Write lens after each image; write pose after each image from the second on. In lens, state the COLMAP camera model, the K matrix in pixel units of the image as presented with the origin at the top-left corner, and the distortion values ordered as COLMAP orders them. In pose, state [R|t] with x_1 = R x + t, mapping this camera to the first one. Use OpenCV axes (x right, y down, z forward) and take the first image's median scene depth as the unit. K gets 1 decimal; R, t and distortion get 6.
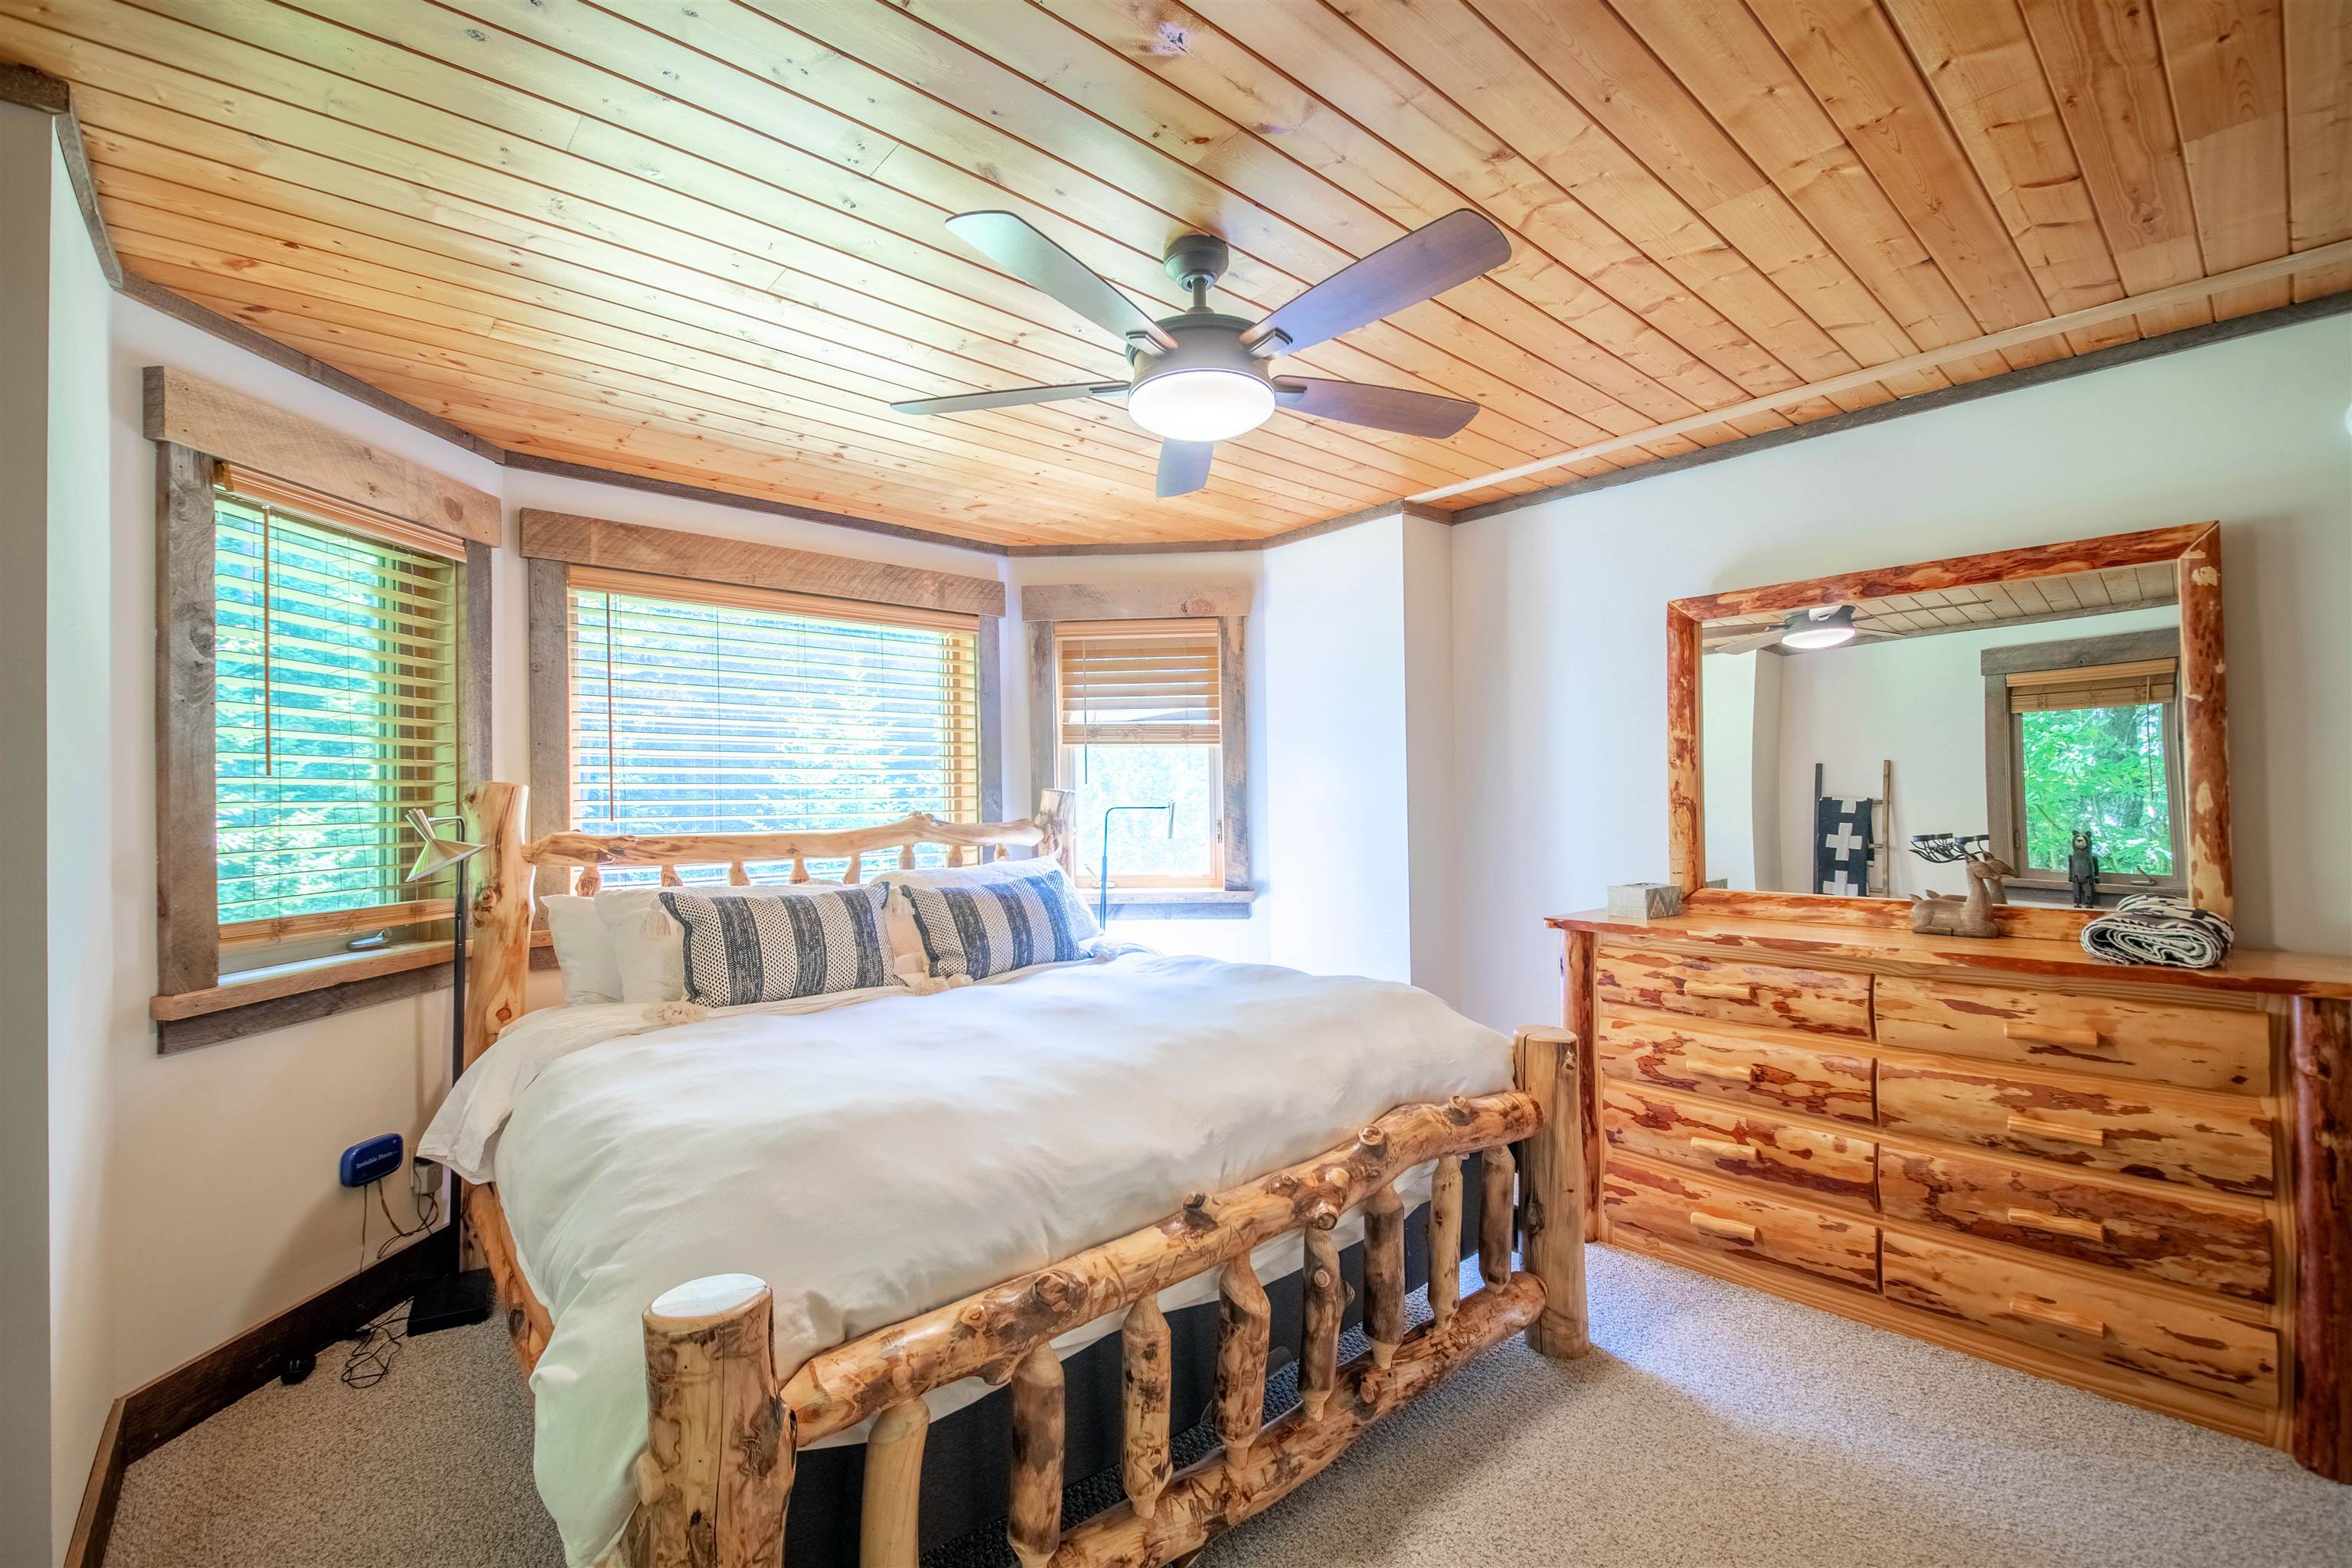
lens RADIAL K [[982.5, 0, 1176.0], [0, 982.5, 784.0], [0, 0, 1]] dist [0.000876, -0.000204]
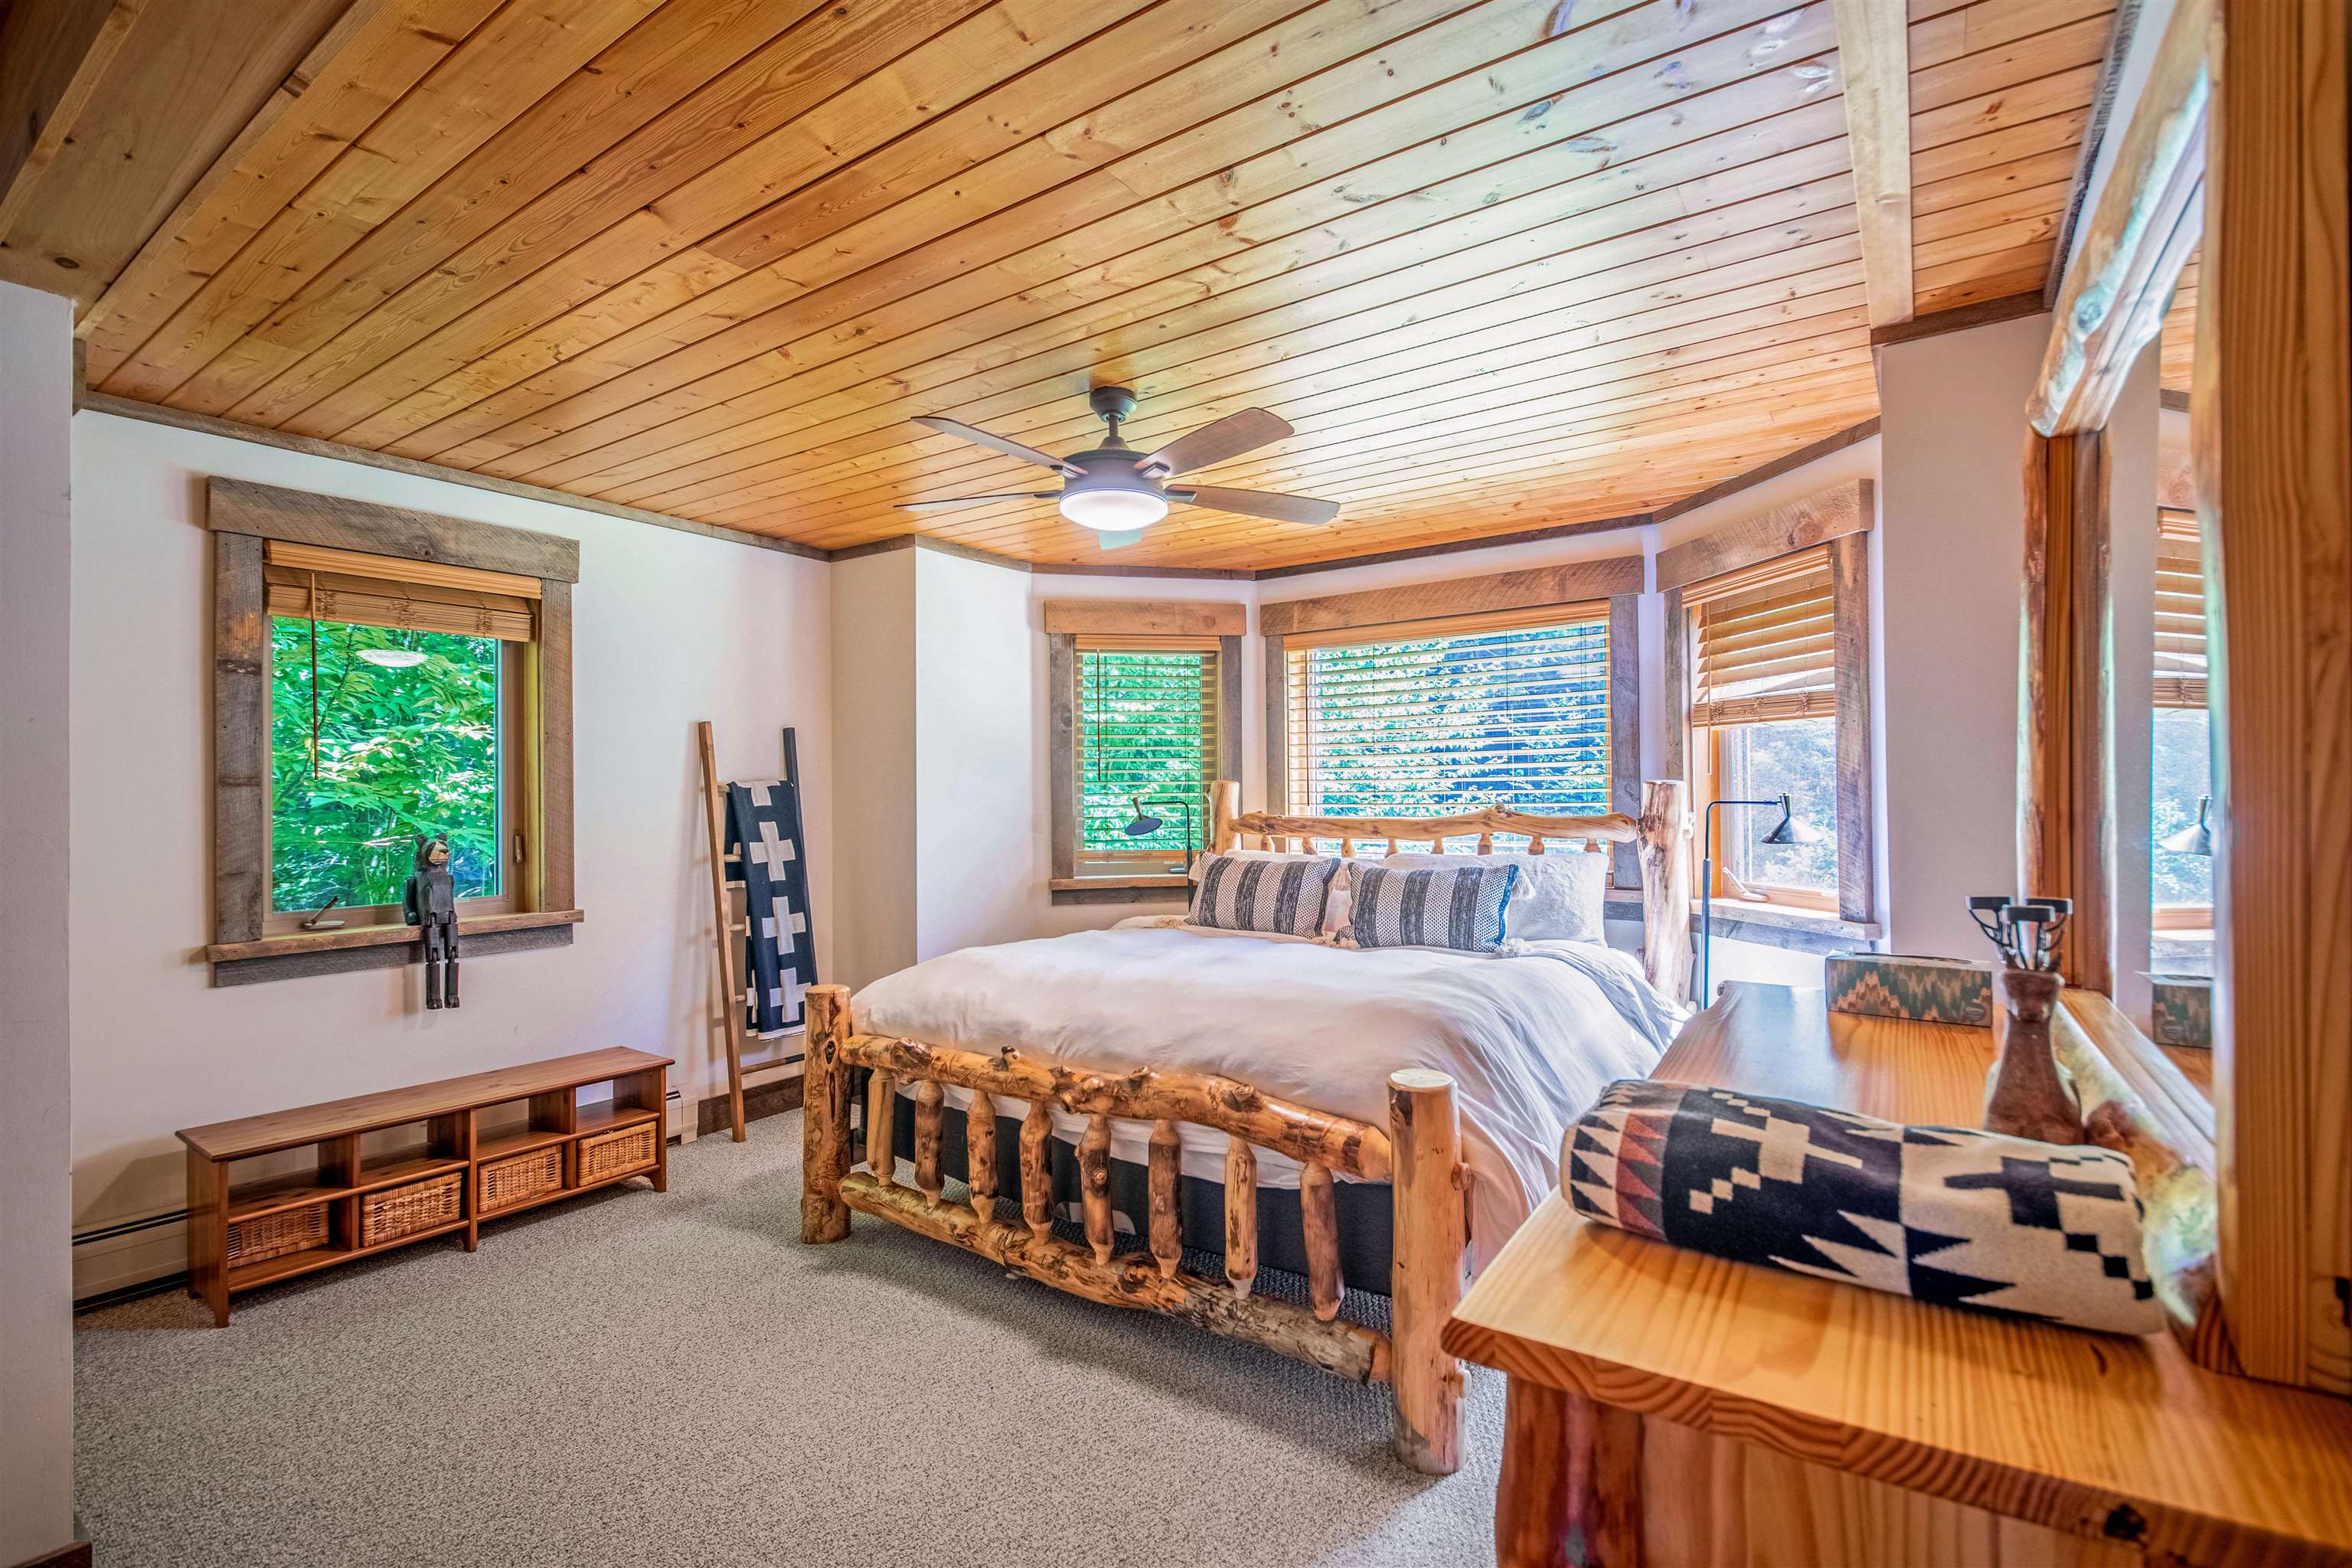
lens RADIAL K [[1060.4, 0, 1176.0], [0, 1060.4, 784.0], [0, 0, 1]] dist [0.000466, 0.000028]
pose [[0.230093, -0.002173, -0.973166, 0.916089], [0.018759, 0.999822, 0.002203, -0.002445], [0.972988, -0.018762, 0.230092, 0.460029]]
